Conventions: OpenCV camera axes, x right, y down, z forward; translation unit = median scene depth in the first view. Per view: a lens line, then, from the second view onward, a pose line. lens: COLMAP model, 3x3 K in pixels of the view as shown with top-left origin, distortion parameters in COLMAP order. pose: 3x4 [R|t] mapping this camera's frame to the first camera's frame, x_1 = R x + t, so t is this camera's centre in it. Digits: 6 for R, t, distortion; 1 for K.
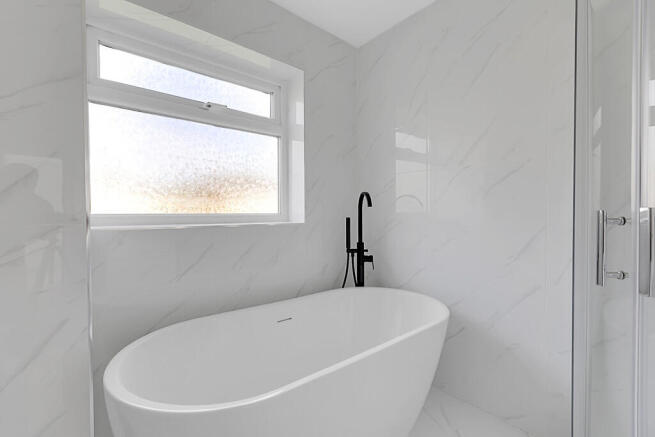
lens RADIAL K [[297.9, 0, 329.3], [0, 297.9, 218.9], [0, 0, 1]] dist [0.001753, -0.000532]
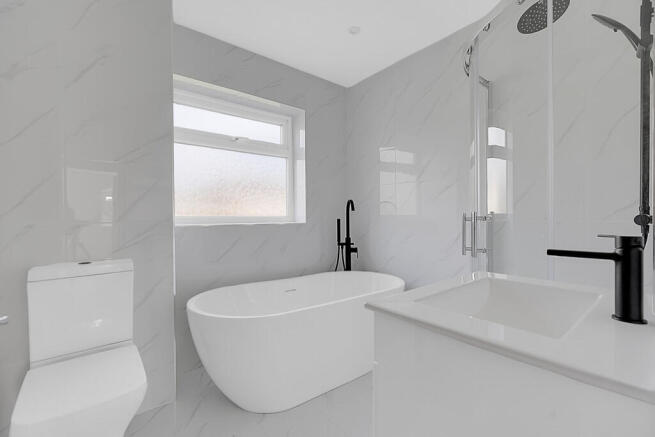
lens RADIAL K [[297.9, 0, 326.4], [0, 297.9, 217.3], [0, 0, 1]] dist [0.001753, -0.000532]
pose [[0.999870, -0.002053, -0.016012, 0.029571], [0.001786, 0.999859, -0.016694, 0.010476], [0.016044, 0.016664, 0.999732, -0.327155]]
